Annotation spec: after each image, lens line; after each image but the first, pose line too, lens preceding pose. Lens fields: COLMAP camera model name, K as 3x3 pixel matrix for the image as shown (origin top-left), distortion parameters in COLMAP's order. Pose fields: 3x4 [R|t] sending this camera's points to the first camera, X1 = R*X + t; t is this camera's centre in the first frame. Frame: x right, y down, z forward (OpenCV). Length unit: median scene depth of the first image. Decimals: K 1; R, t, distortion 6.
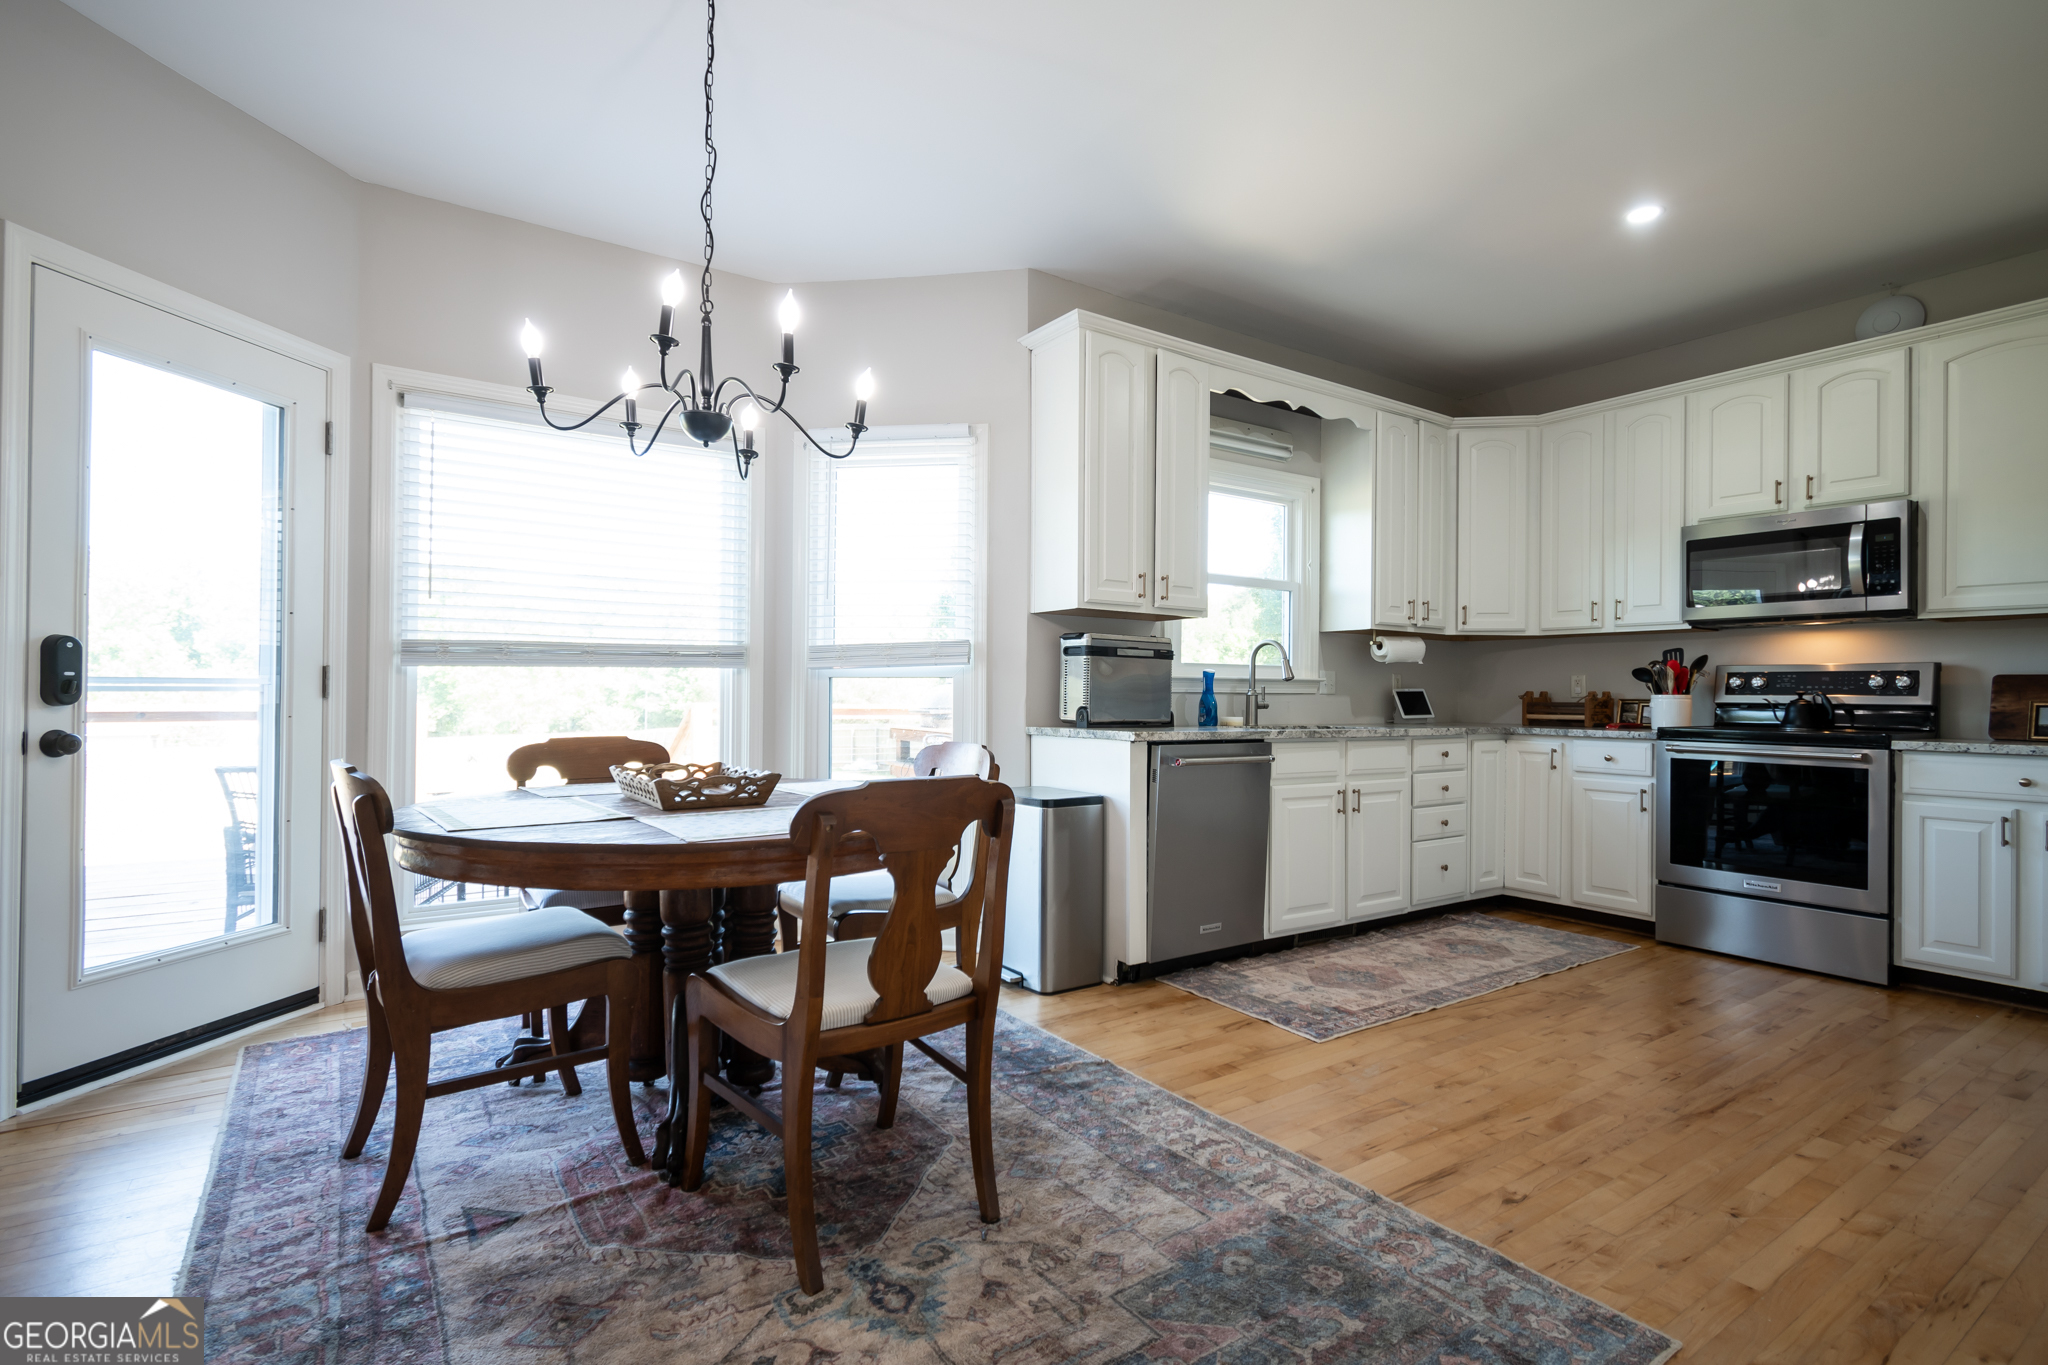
lens RADIAL K [[986.6, 0, 1014.4], [0, 986.6, 686.6], [0, 0, 1]] dist [0.003406, -0.003028]
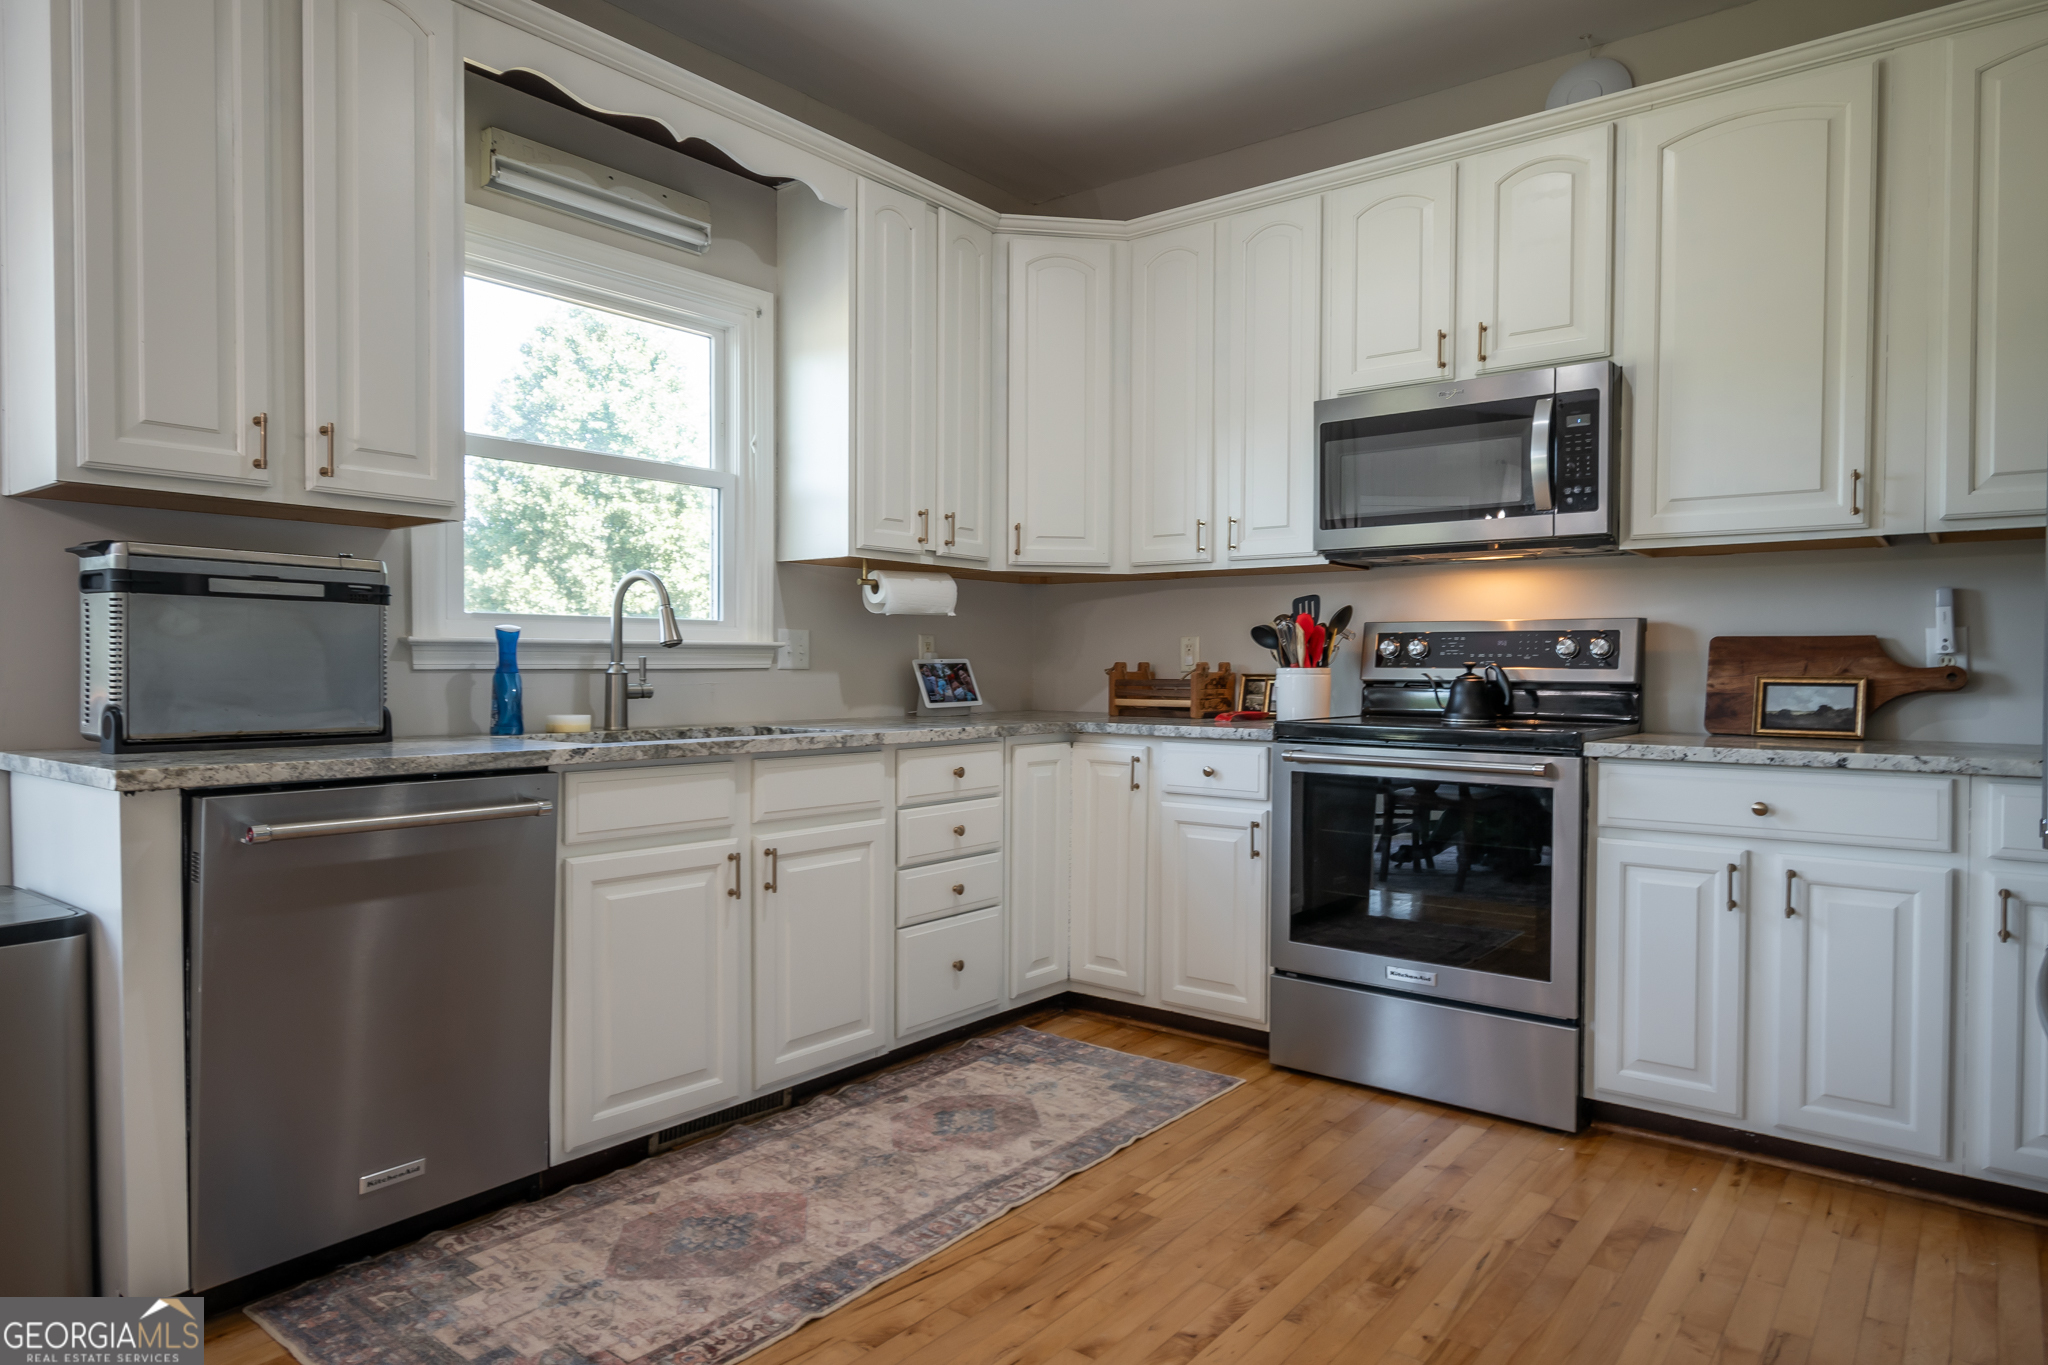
lens RADIAL K [[1236.7, 0, 1033.1], [0, 1236.7, 687.4], [0, 0, 1]] dist [0.000156, -0.000702]
pose [[0.952678, -0.011451, 0.303766, 0.279227], [0.002922, 0.999589, 0.028519, -0.002569], [-0.303967, -0.026282, 0.952320, 0.317009]]
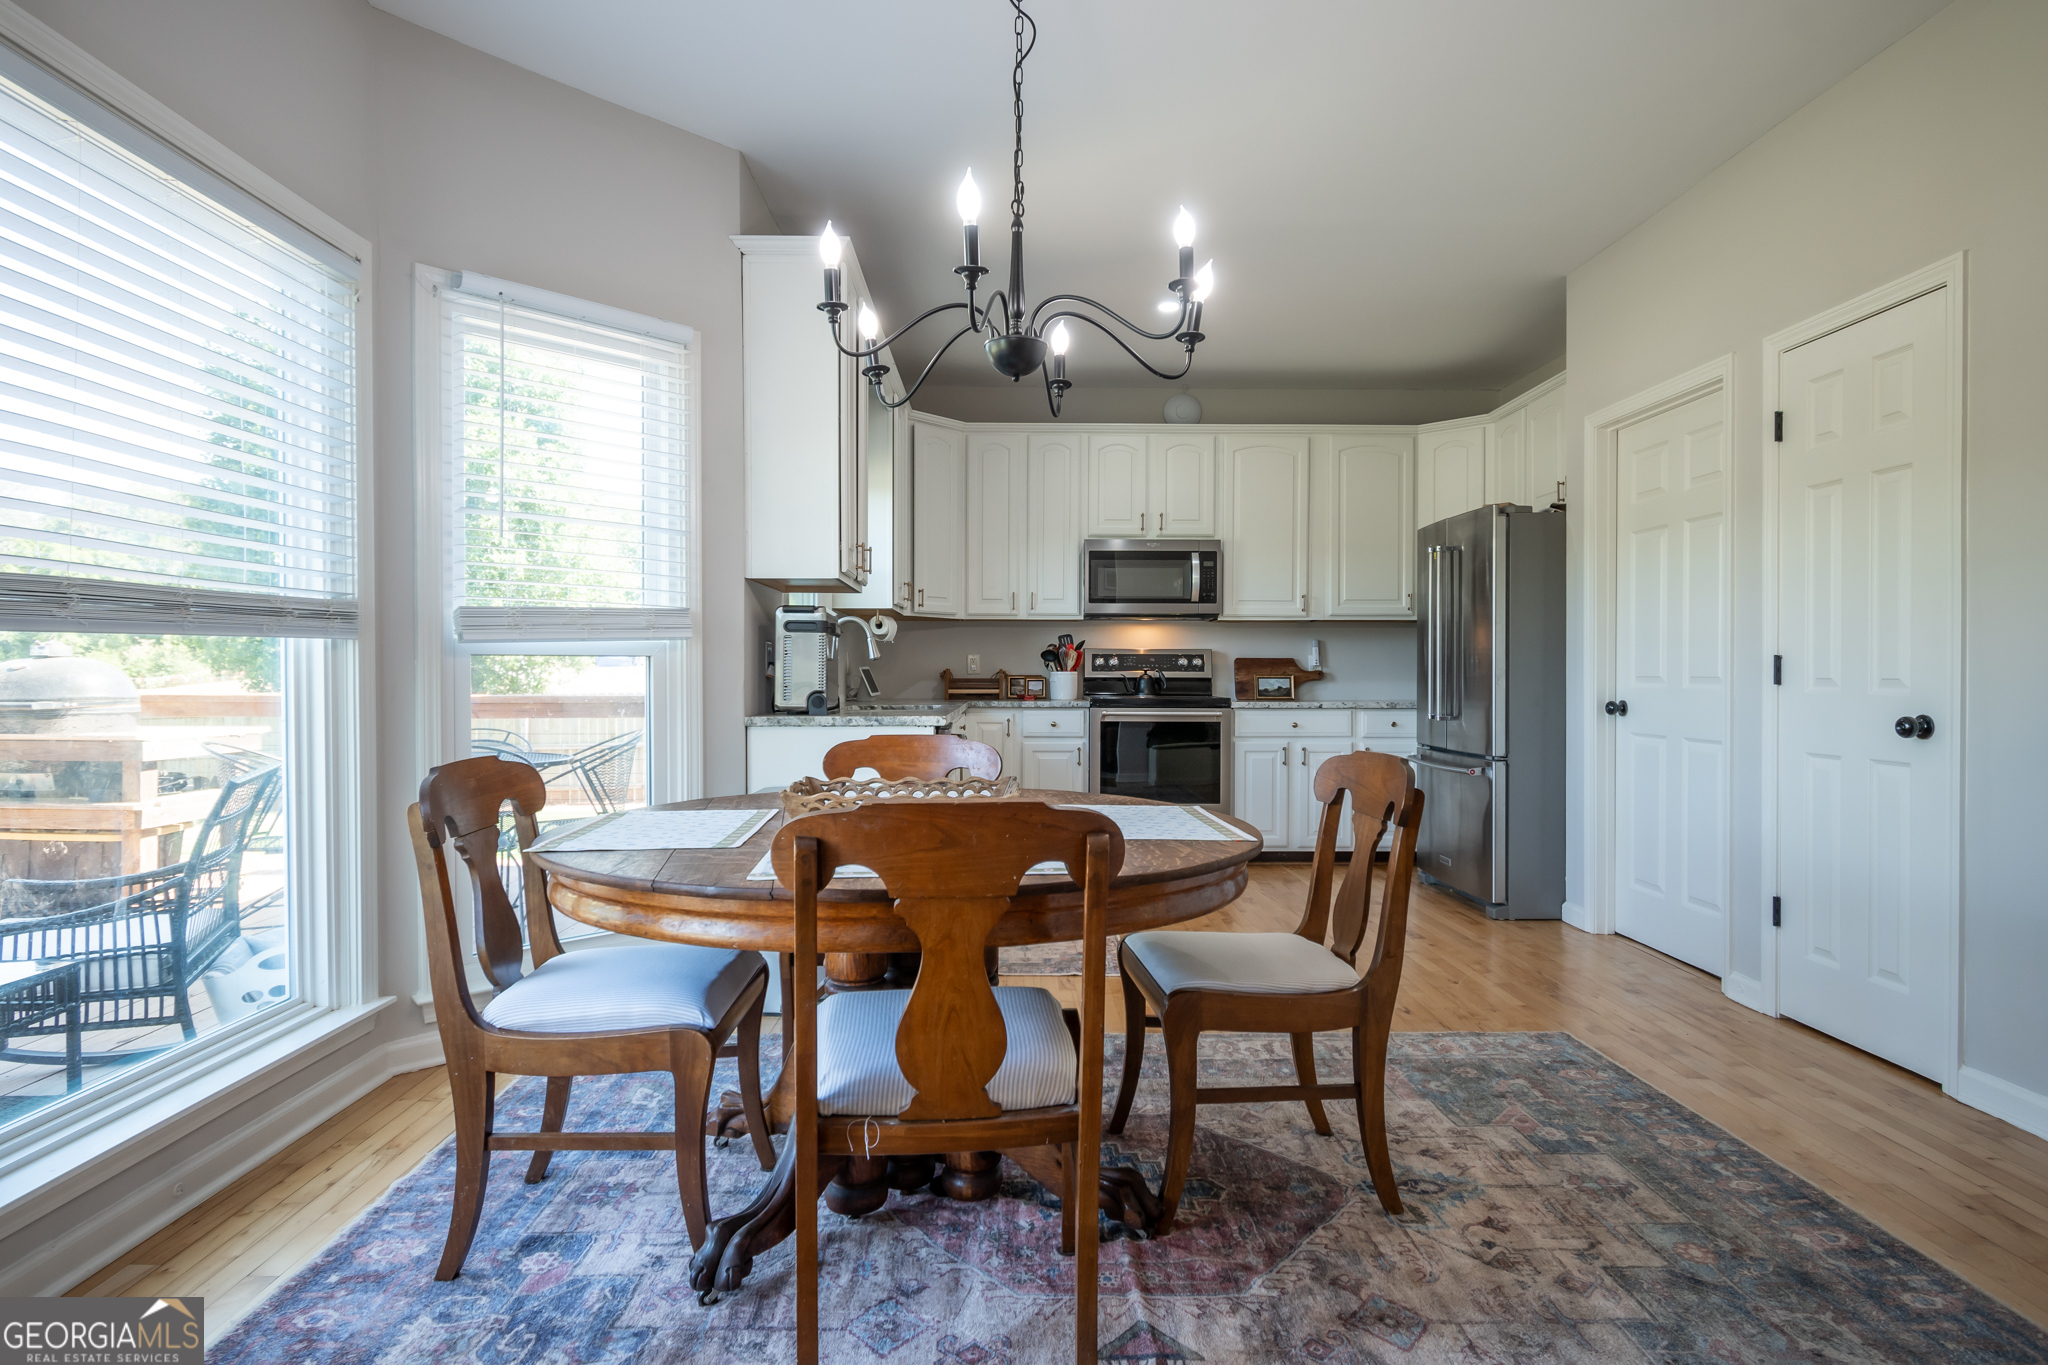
lens RADIAL K [[1149.9, 0, 1037.5], [0, 1149.9, 675.0], [0, 0, 1]] dist [0.003348, -0.000004]
pose [[0.537794, -0.009305, 0.843025, -0.641286], [-0.003132, 0.999910, 0.013034, -0.006761], [-0.843071, -0.009650, 0.537716, 0.270676]]
